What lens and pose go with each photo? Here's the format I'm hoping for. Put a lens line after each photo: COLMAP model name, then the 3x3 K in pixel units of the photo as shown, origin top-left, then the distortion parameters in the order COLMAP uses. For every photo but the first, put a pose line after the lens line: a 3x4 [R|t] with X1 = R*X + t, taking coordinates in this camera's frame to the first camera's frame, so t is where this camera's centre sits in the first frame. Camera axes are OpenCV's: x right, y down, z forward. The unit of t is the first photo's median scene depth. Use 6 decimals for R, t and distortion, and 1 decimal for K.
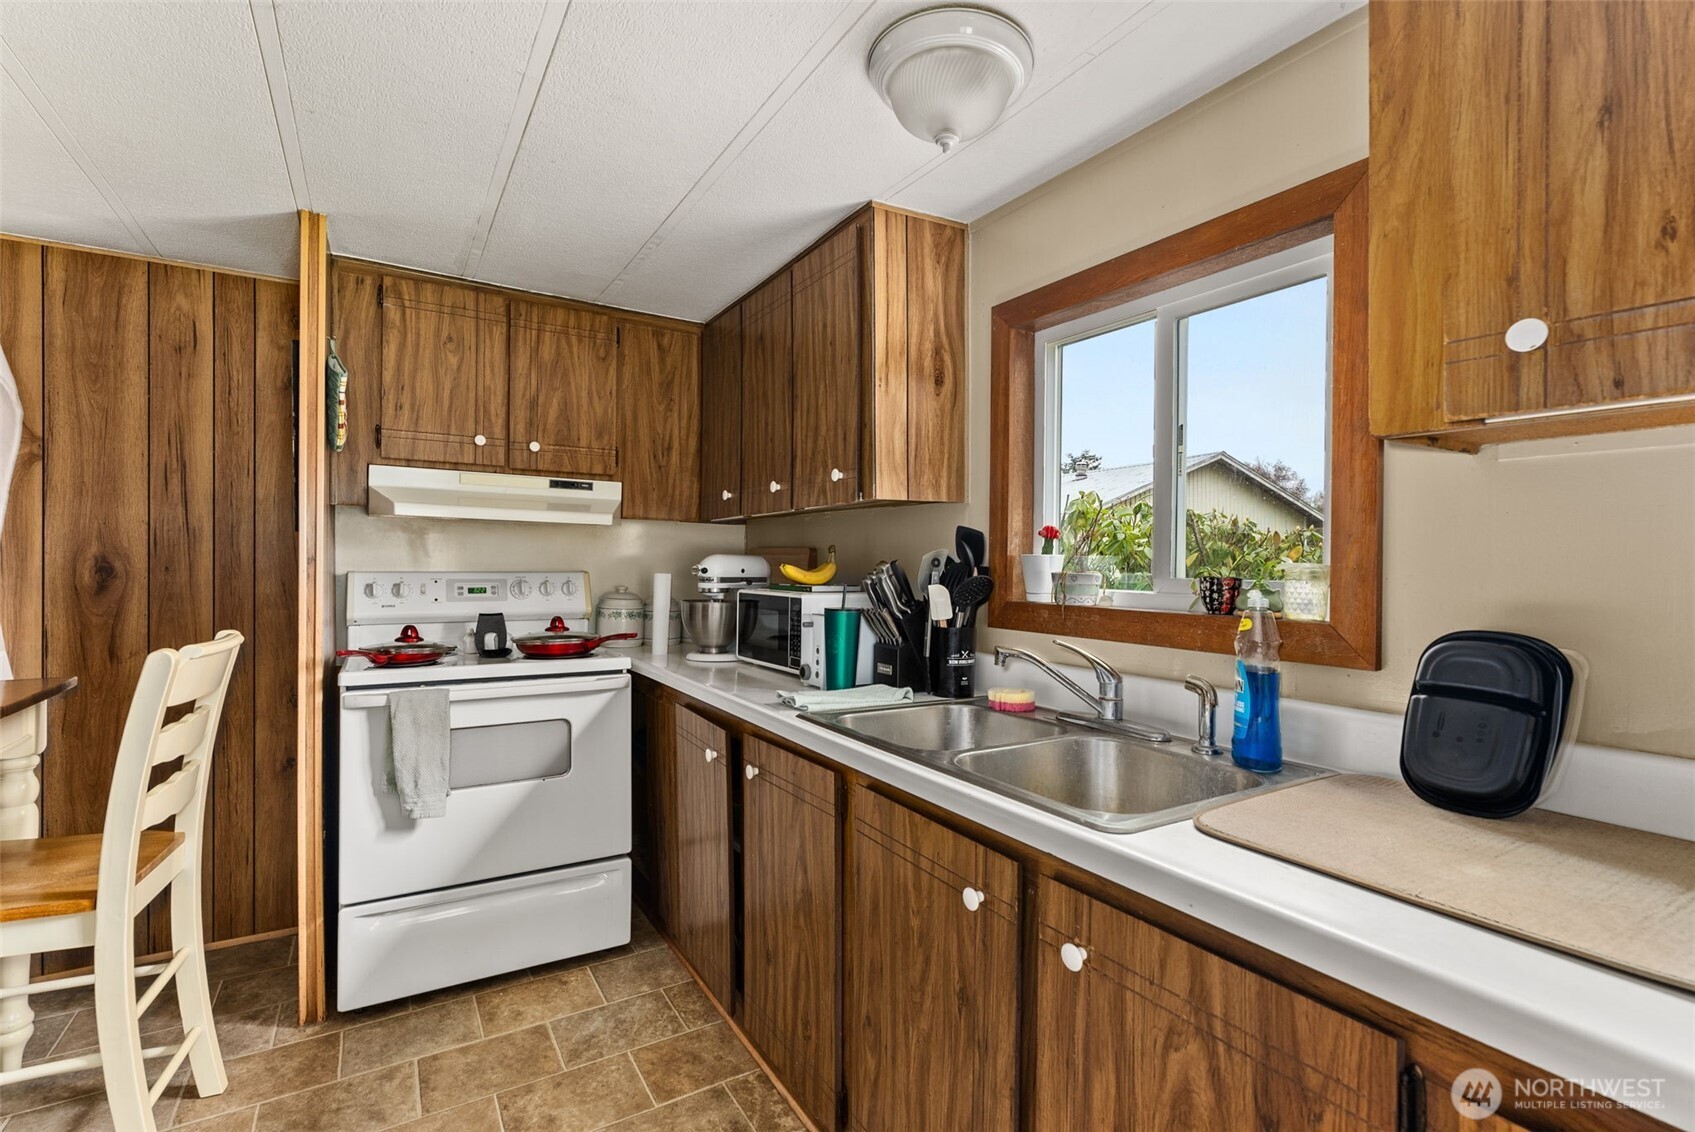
lens RADIAL K [[777.6, 0, 849.4], [0, 777.6, 568.2], [0, 0, 1]] dist [-0.003718, 0.000118]
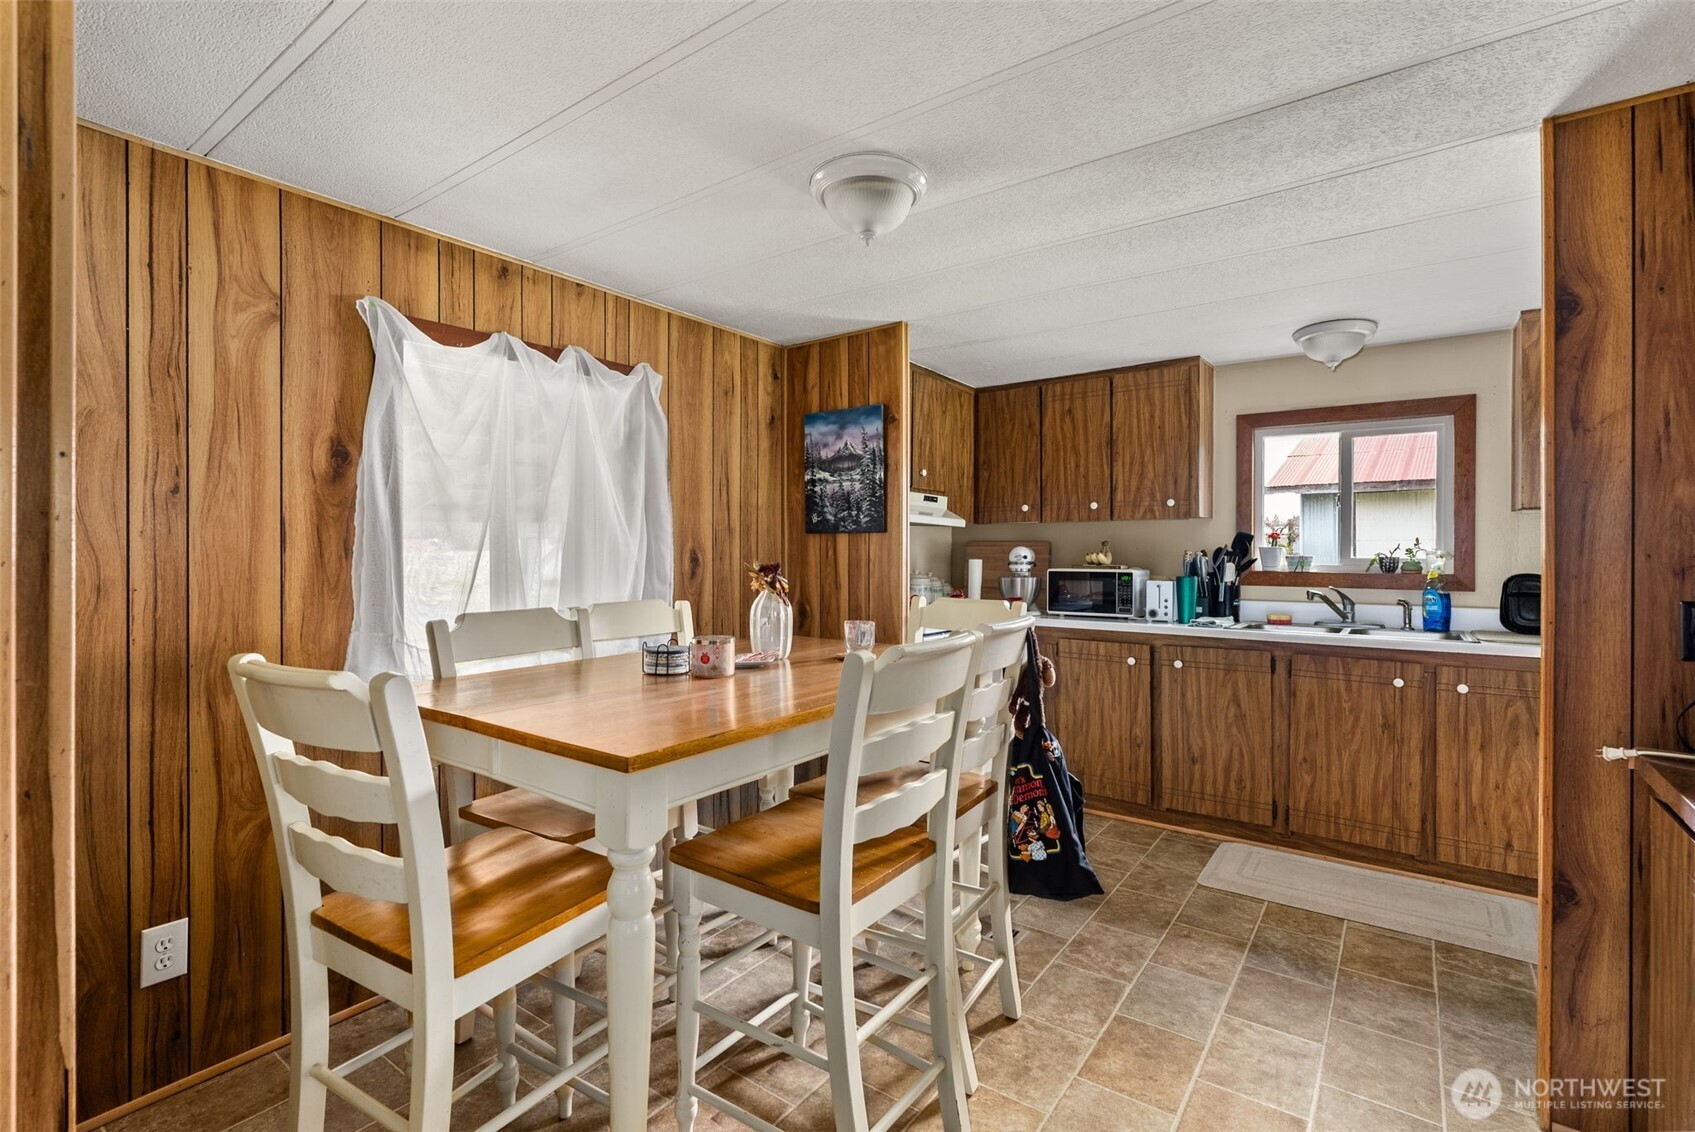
lens RADIAL K [[777.6, 0, 849.9], [0, 777.6, 559.0], [0, 0, 1]] dist [-0.003718, 0.000118]
pose [[0.920153, -0.008845, 0.391459, -1.366505], [0.008387, 0.999961, 0.002880, -0.001267], [-0.391469, 0.000633, 0.920191, -0.348769]]
